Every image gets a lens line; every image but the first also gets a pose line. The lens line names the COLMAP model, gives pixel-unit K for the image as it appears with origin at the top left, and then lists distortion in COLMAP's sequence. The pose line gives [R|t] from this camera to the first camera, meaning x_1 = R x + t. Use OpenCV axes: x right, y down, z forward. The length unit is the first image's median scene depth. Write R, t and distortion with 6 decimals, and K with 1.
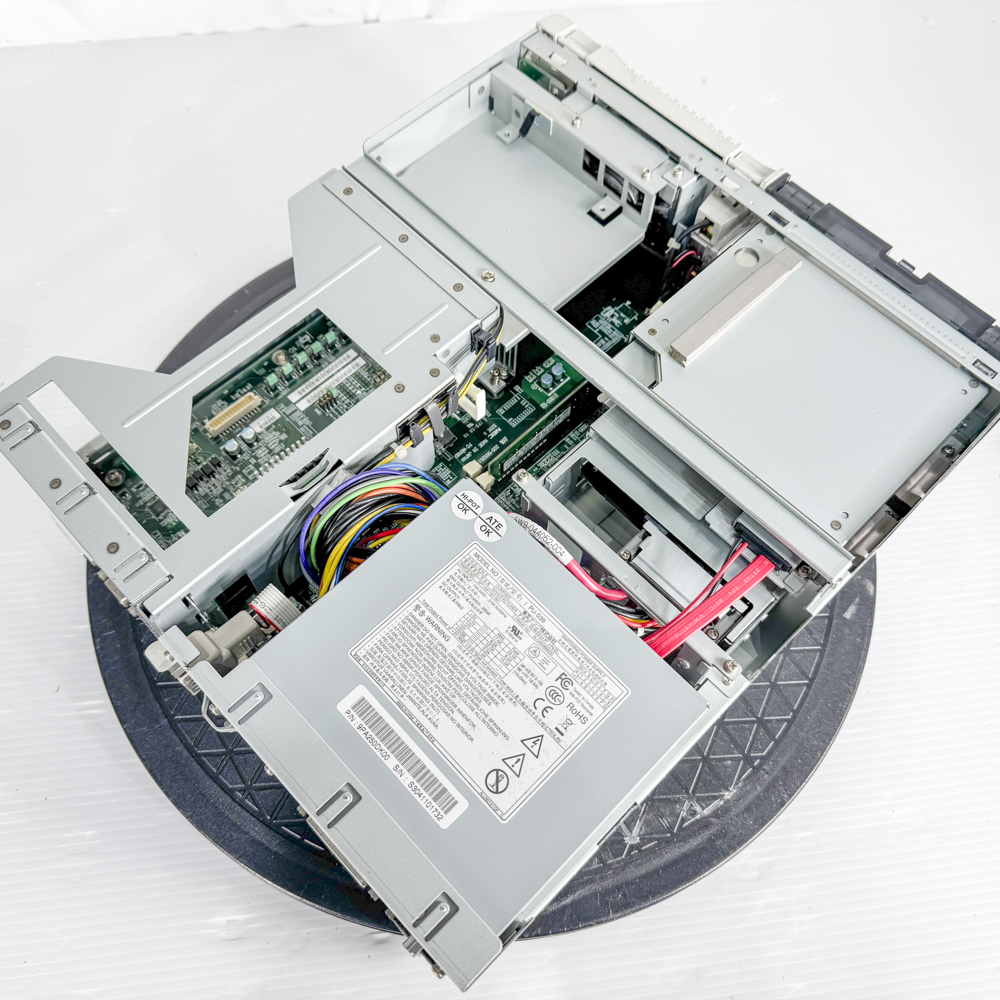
lens RADIAL K [[934.3, 0, 500.2], [0, 934.3, 506.4], [0, 0, 1]] dist [0.212585, -0.574717]
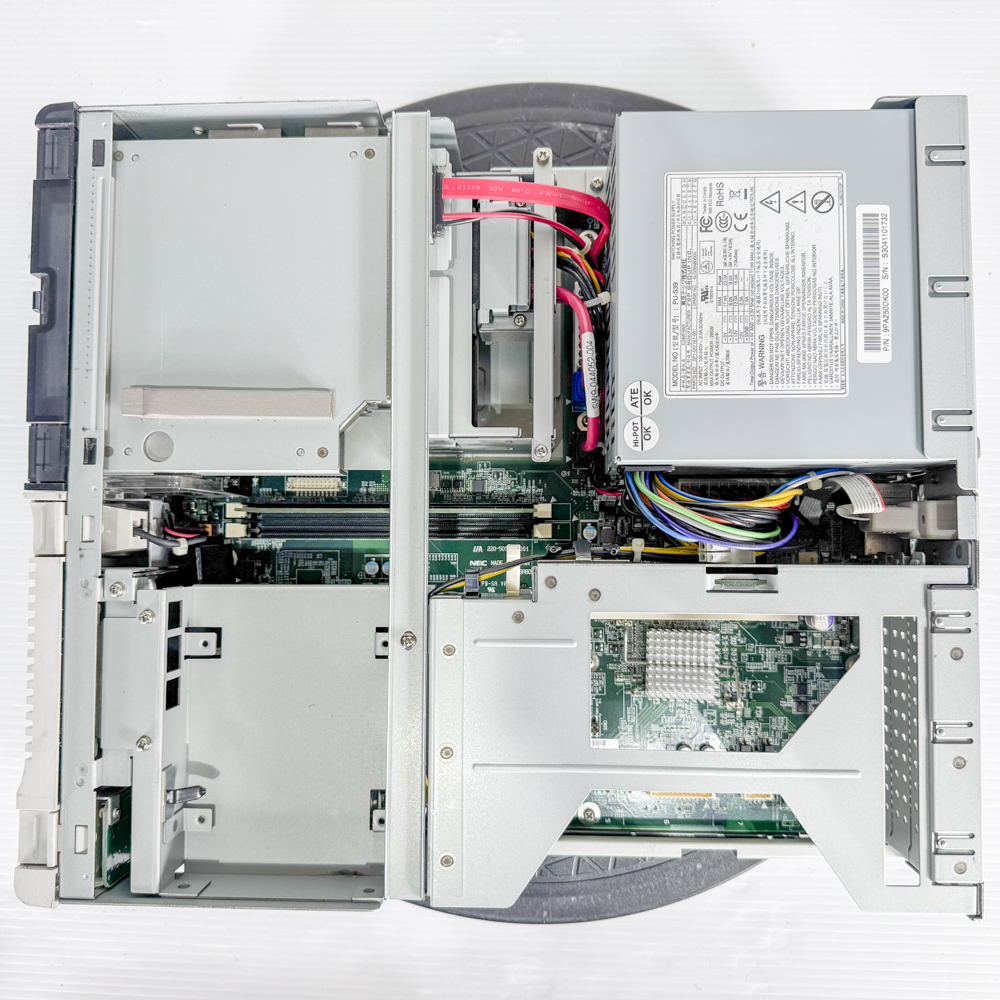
lens RADIAL K [[943.7, 0, 501.7], [0, 943.7, 502.9], [0, 0, 1]] dist [0.162986, -0.398325]
pose [[-0.713091, -0.699979, 0.039116, -0.021622], [0.645193, -0.633404, 0.427229, -0.533106], [-0.274275, 0.329891, 0.903297, 0.220405]]
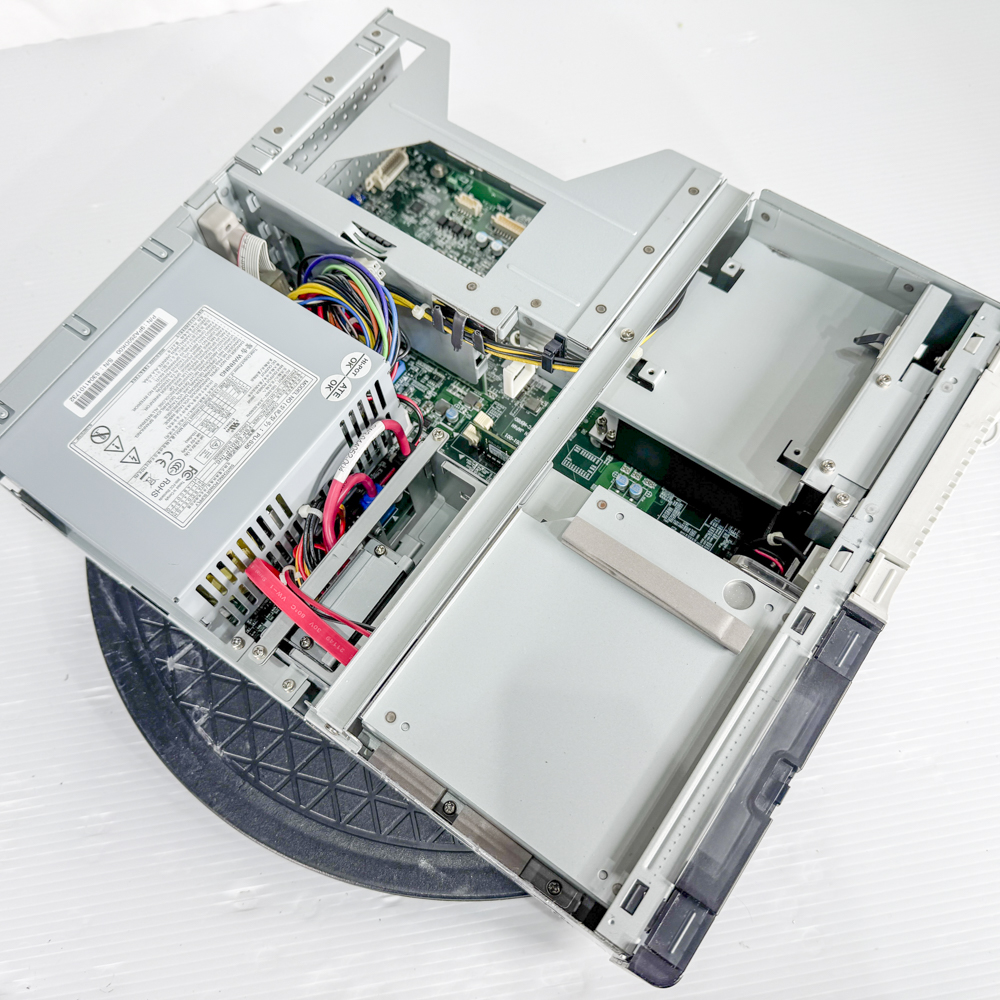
lens RADIAL K [[943.7, 0, 501.7], [0, 943.7, 502.9], [0, 0, 1]] dist [0.162986, -0.398325]
pose [[0.175894, 0.888576, -0.423666, 0.584227], [-0.869087, 0.342299, 0.357100, -0.473017], [0.462331, 0.305391, 0.832458, 0.237689]]
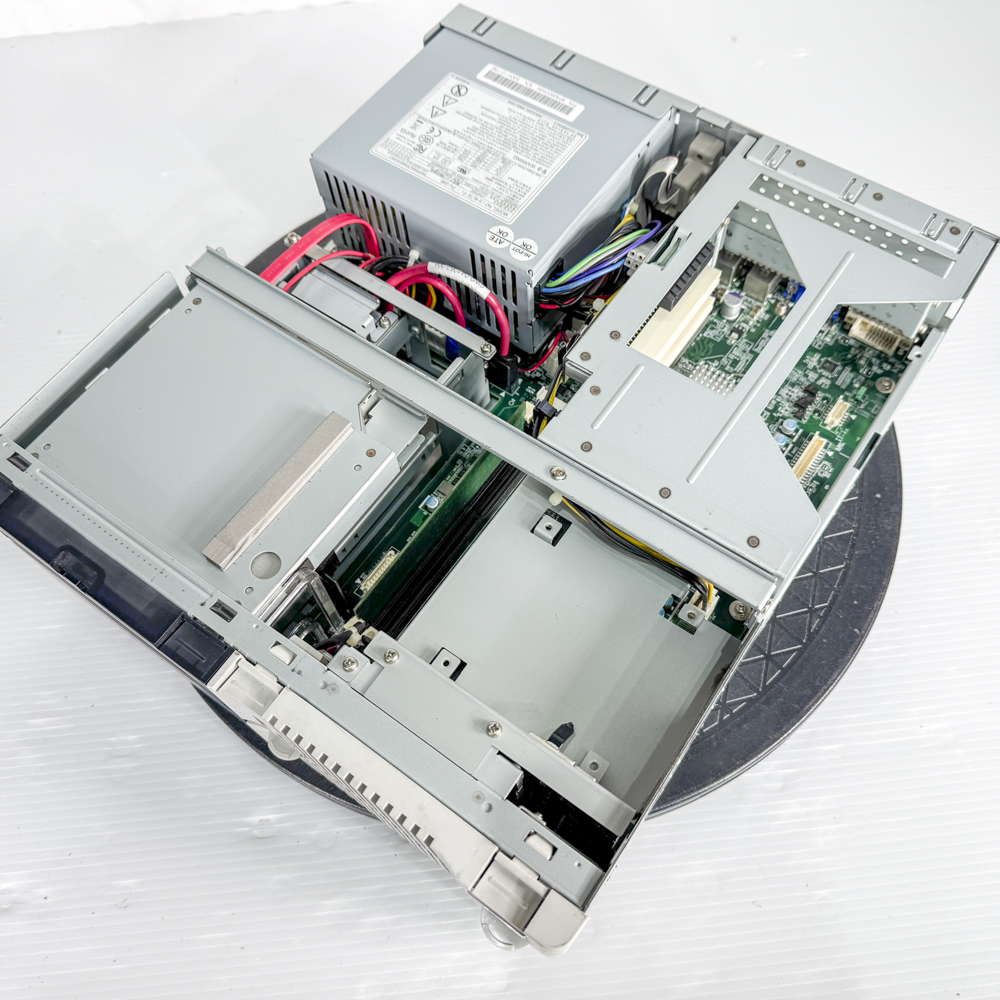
lens RADIAL K [[934.3, 0, 500.2], [0, 934.3, 506.4], [0, 0, 1]] dist [0.212585, -0.574717]
pose [[-0.983827, 0.167807, -0.062653, 0.115599], [-0.152290, -0.599478, 0.785770, -1.078321], [0.094299, 0.782603, 0.615338, 0.543256]]
